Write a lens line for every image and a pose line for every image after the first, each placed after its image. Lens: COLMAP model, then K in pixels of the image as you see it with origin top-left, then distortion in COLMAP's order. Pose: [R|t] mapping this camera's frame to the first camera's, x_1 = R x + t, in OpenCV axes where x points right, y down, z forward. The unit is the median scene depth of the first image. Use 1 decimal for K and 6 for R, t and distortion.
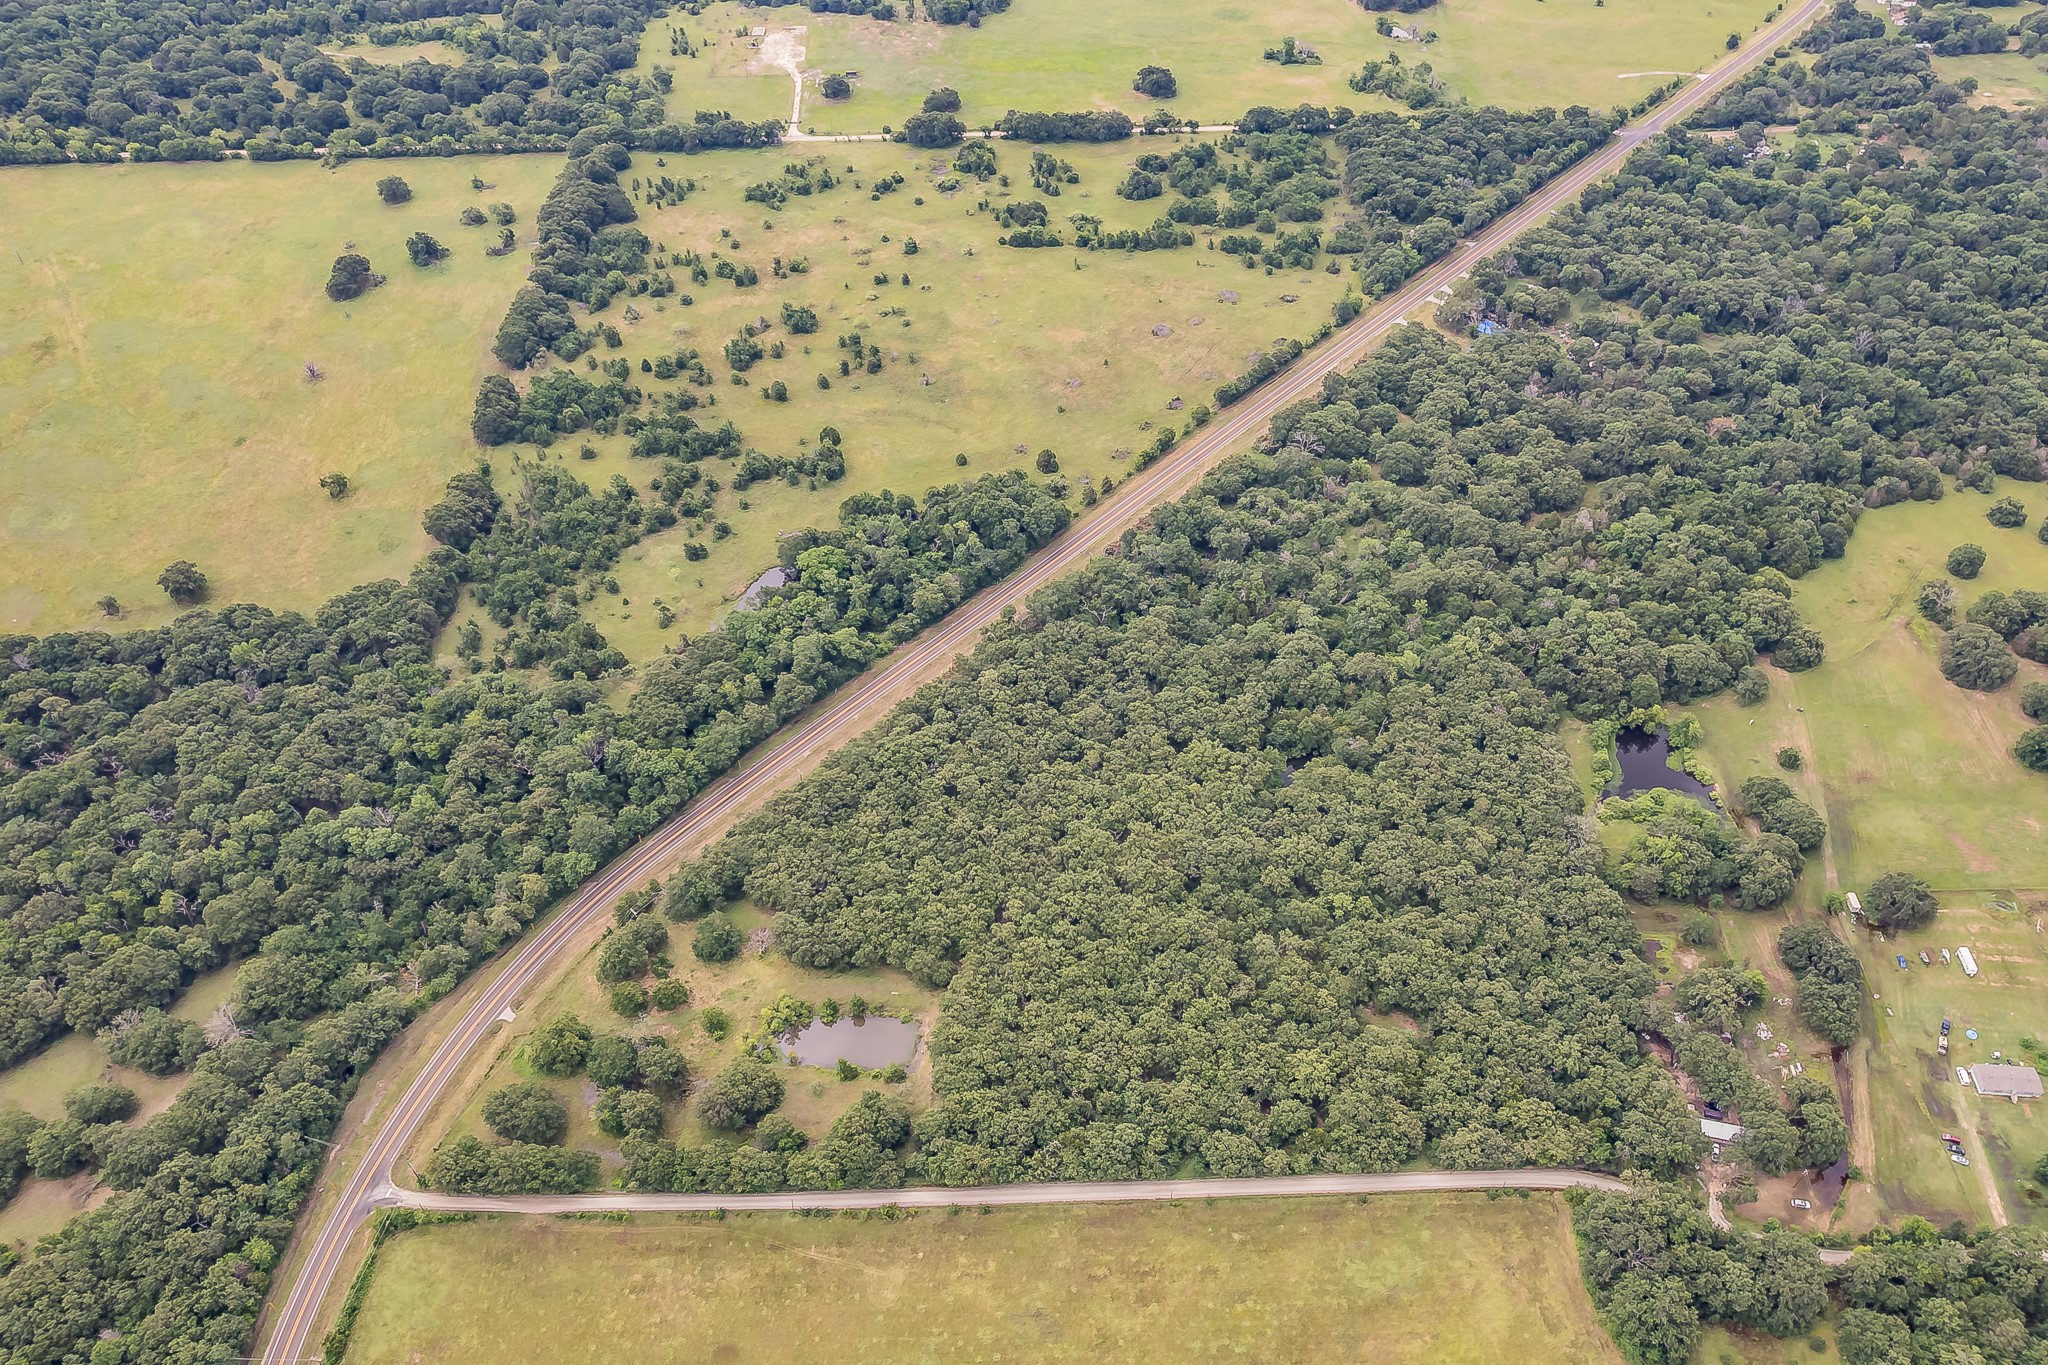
lens RADIAL K [[1563.9, 0, 1027.9], [0, 1563.9, 680.8], [0, 0, 1]] dist [-0.057565, 0.047818]
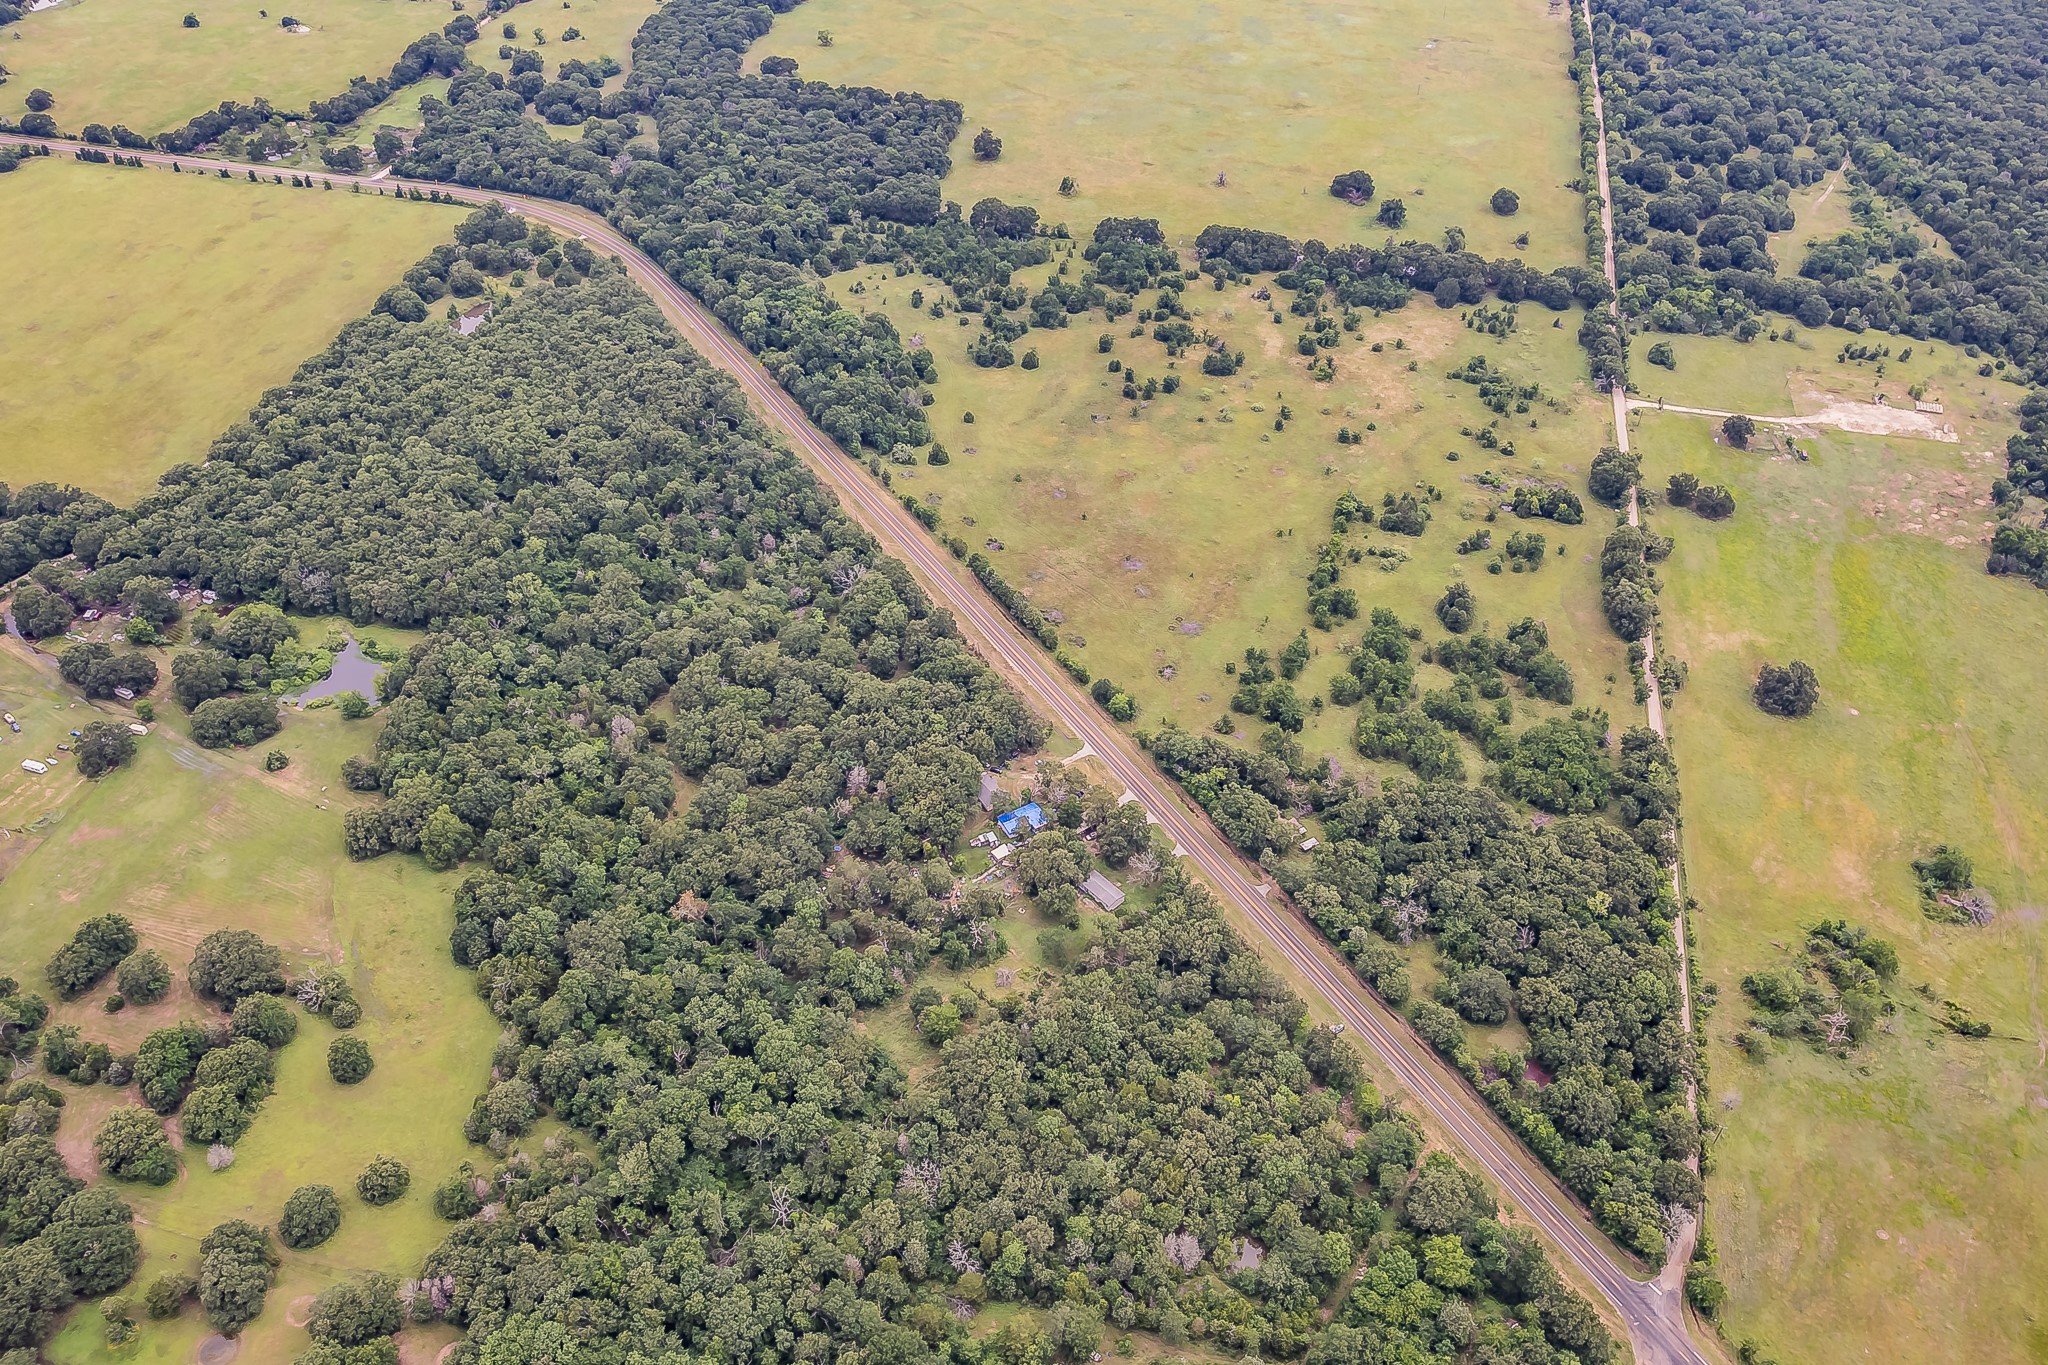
lens RADIAL K [[1563.9, 0, 1030.9], [0, 1563.9, 679.3], [0, 0, 1]] dist [-0.057565, 0.047818]
pose [[-0.267651, 0.639510, -0.720687, 0.927454], [-0.683866, 0.400819, 0.609648, -0.828554], [0.678741, 0.656027, 0.330060, 0.831513]]
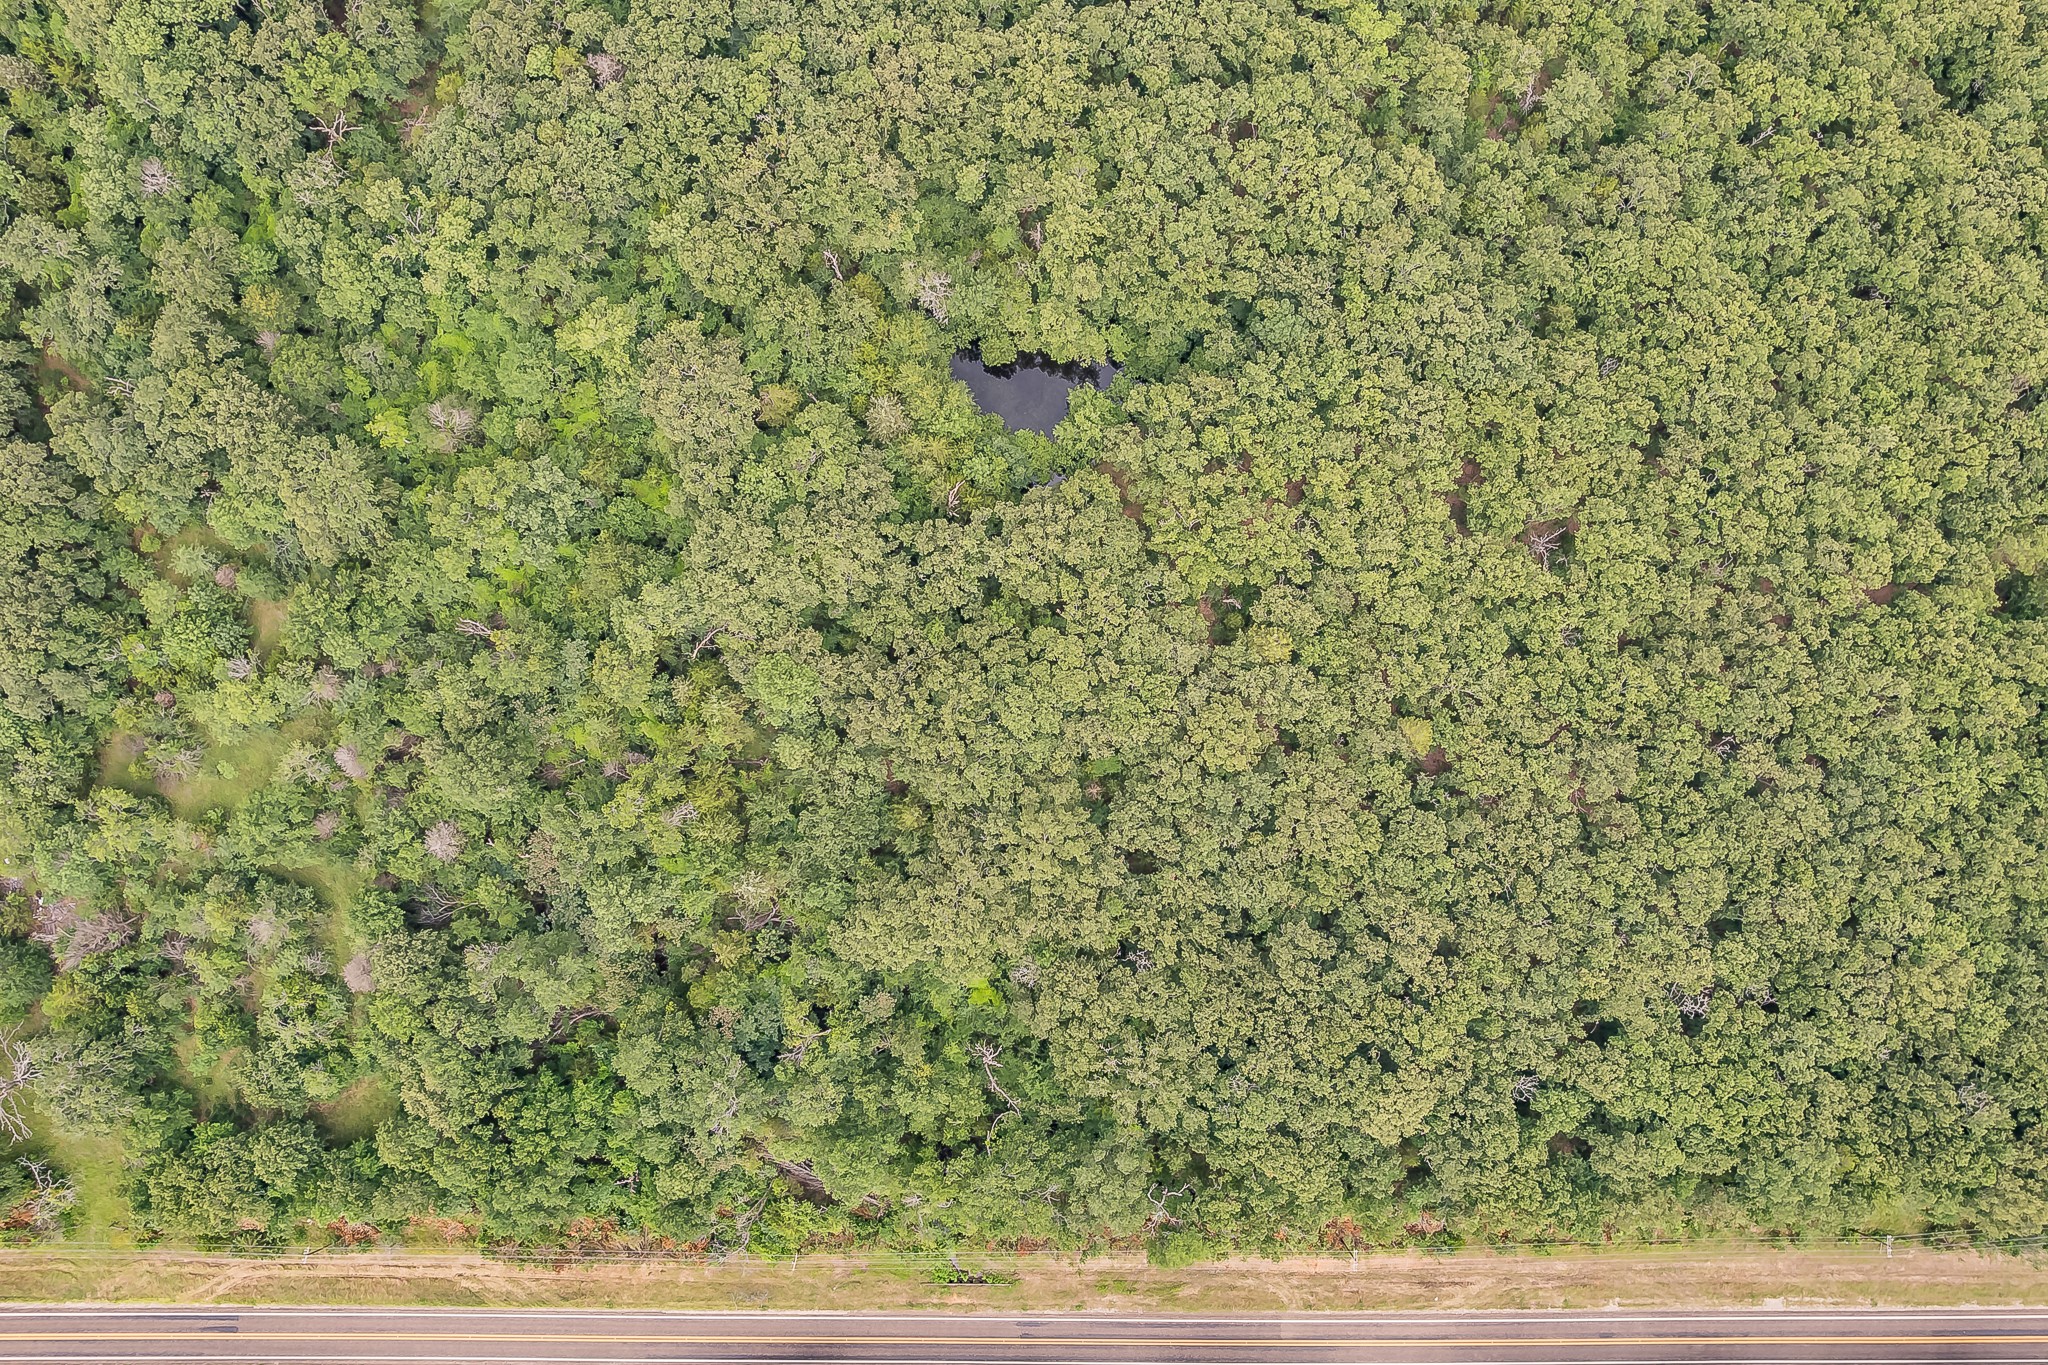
lens RADIAL K [[1563.9, 0, 1023.7], [0, 1563.9, 681.9], [0, 0, 1]] dist [-0.057565, 0.047818]
pose [[-0.674222, -0.738357, 0.015932, 0.094825], [0.525943, -0.464891, 0.712222, -0.238060], [-0.518467, 0.488575, 0.701774, 0.644473]]
